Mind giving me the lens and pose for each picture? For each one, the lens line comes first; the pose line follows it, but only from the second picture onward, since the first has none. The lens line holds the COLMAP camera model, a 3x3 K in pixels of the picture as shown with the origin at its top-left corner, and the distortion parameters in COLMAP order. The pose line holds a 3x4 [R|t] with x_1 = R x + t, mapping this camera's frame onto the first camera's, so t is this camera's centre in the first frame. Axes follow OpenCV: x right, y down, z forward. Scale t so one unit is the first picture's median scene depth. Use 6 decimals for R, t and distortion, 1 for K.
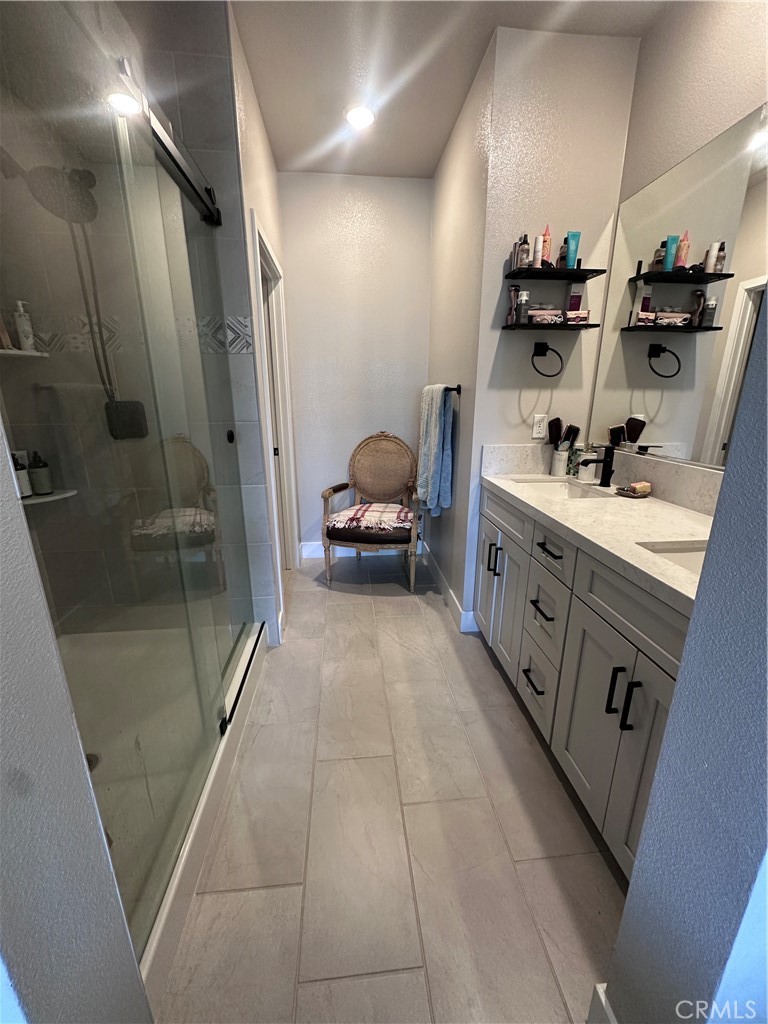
lens RADIAL K [[409.4, 0, 382.7], [0, 409.4, 510.9], [0, 0, 1]] dist [-0.004305, 0.000302]
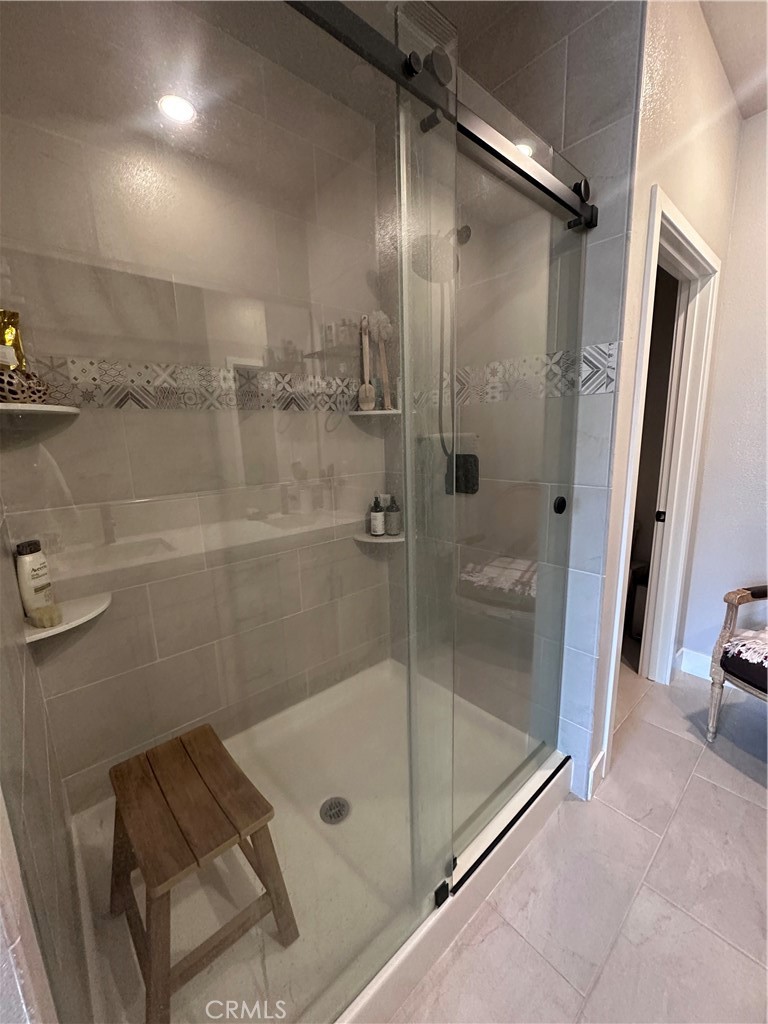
lens RADIAL K [[412.7, 0, 368.3], [0, 412.7, 515.5], [0, 0, 1]] dist [-0.005855, 0.000015]
pose [[0.582998, 0.139269, -0.800448, 0.028026], [-0.192627, 0.980803, 0.030351, -0.114328], [0.789308, 0.136493, 0.598633, 0.265620]]
